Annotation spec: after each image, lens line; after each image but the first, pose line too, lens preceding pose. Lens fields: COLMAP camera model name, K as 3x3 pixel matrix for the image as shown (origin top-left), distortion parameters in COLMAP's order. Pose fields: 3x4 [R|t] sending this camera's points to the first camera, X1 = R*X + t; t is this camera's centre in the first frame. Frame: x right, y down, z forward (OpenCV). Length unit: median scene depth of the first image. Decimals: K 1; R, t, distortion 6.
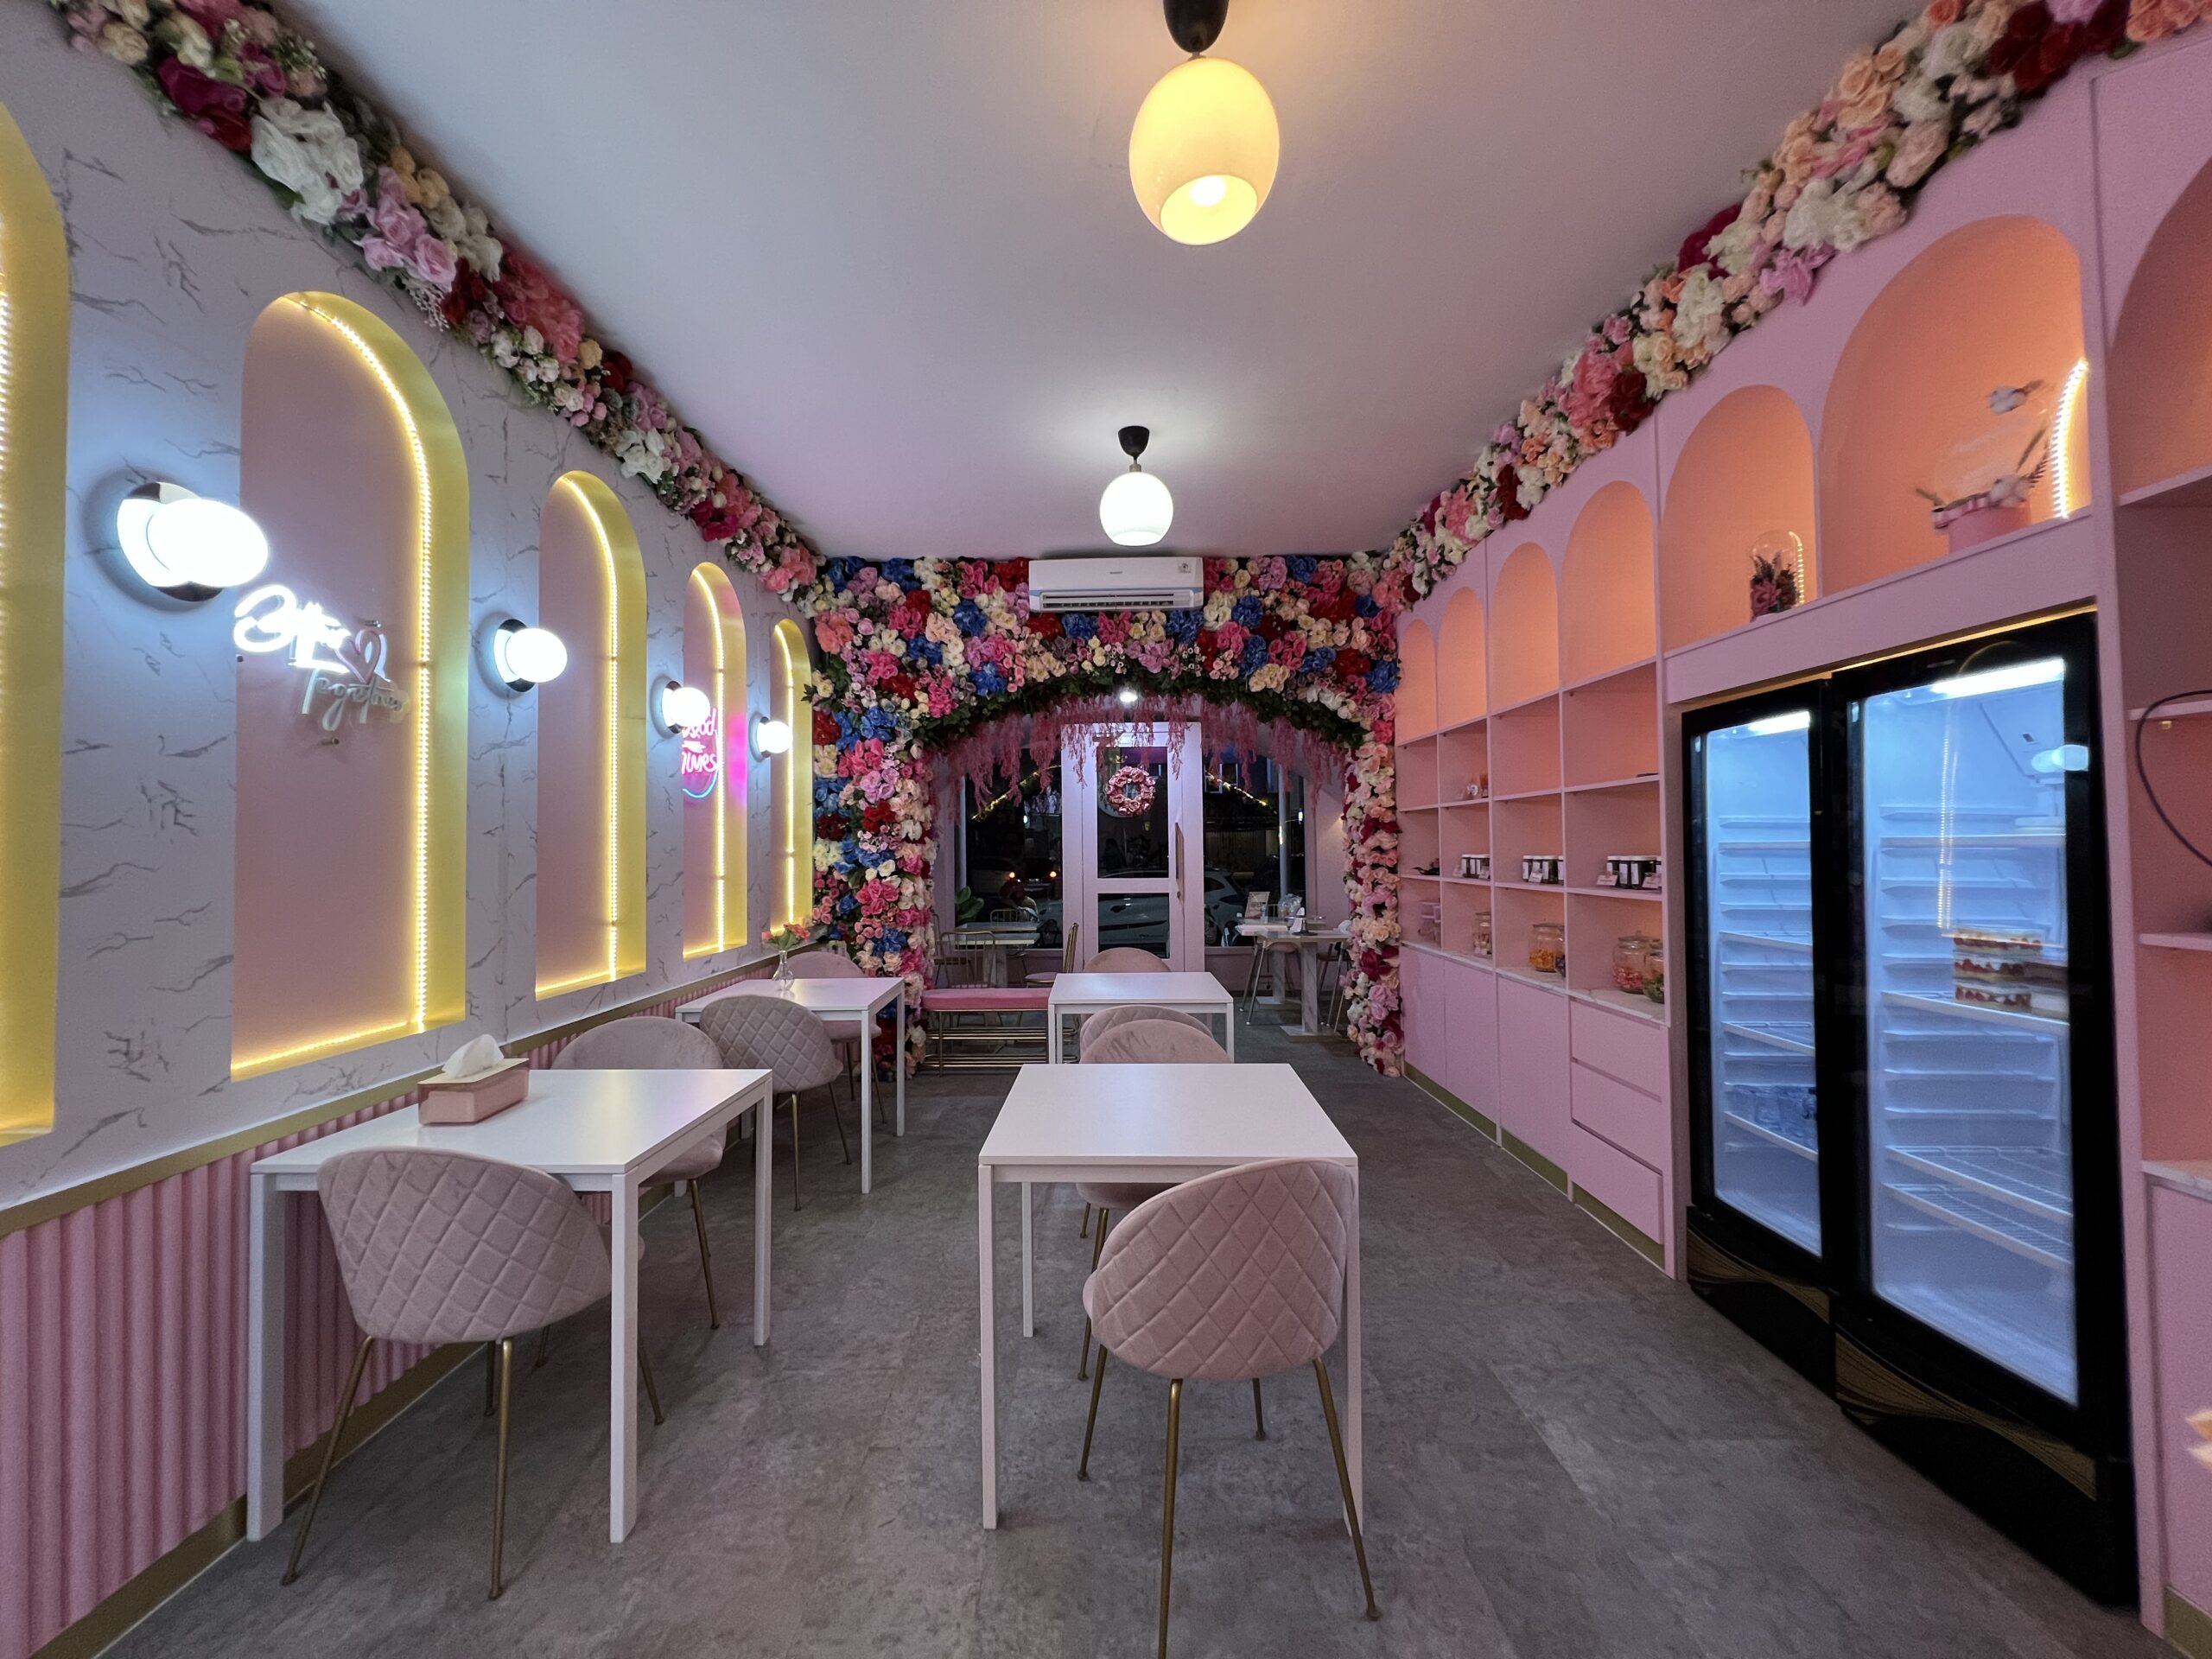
lens RADIAL K [[885.8, 0, 1102.3], [0, 885.8, 829.0], [0, 0, 1]] dist [-0.002591, 0.000492]
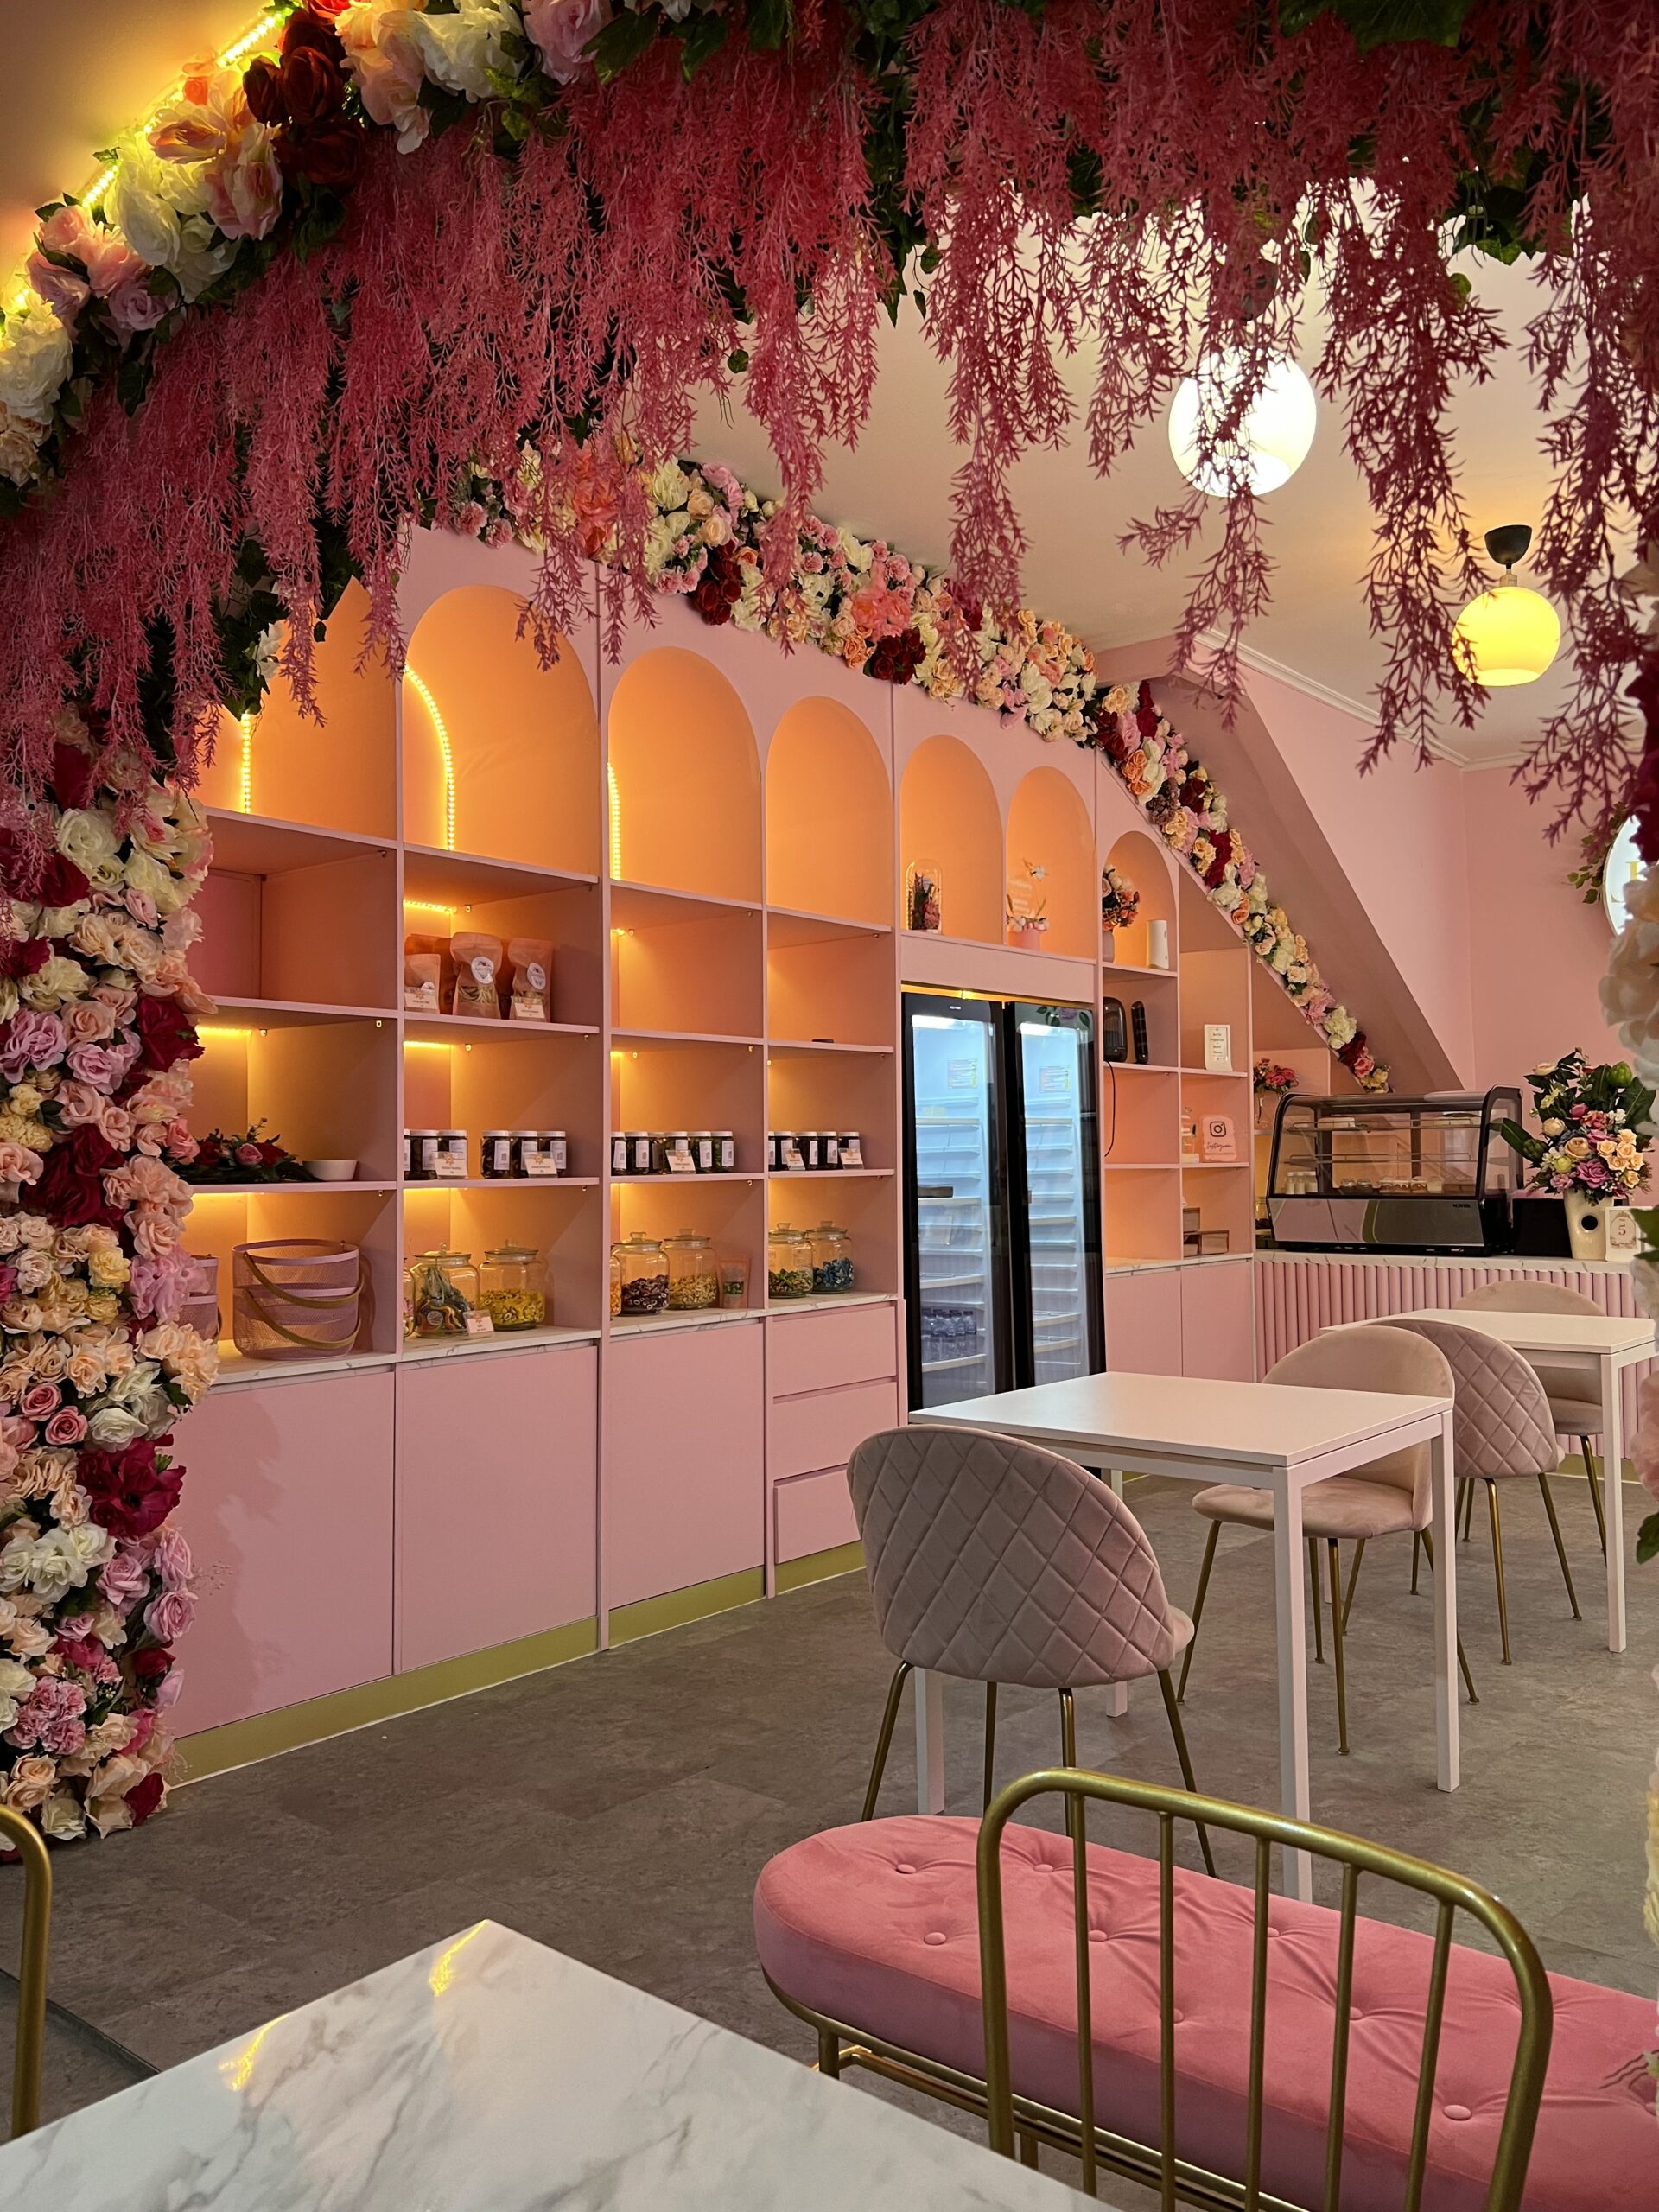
lens RADIAL K [[1661.0, 0, 837.1], [0, 1661.0, 1115.3], [0, 0, 1]] dist [0.053515, -0.064741]
pose [[-0.770679, 0.037175, 0.636138, -0.356916], [0.006587, 0.998708, -0.050383, 0.076826], [-0.637189, -0.034639, -0.769928, 1.772072]]
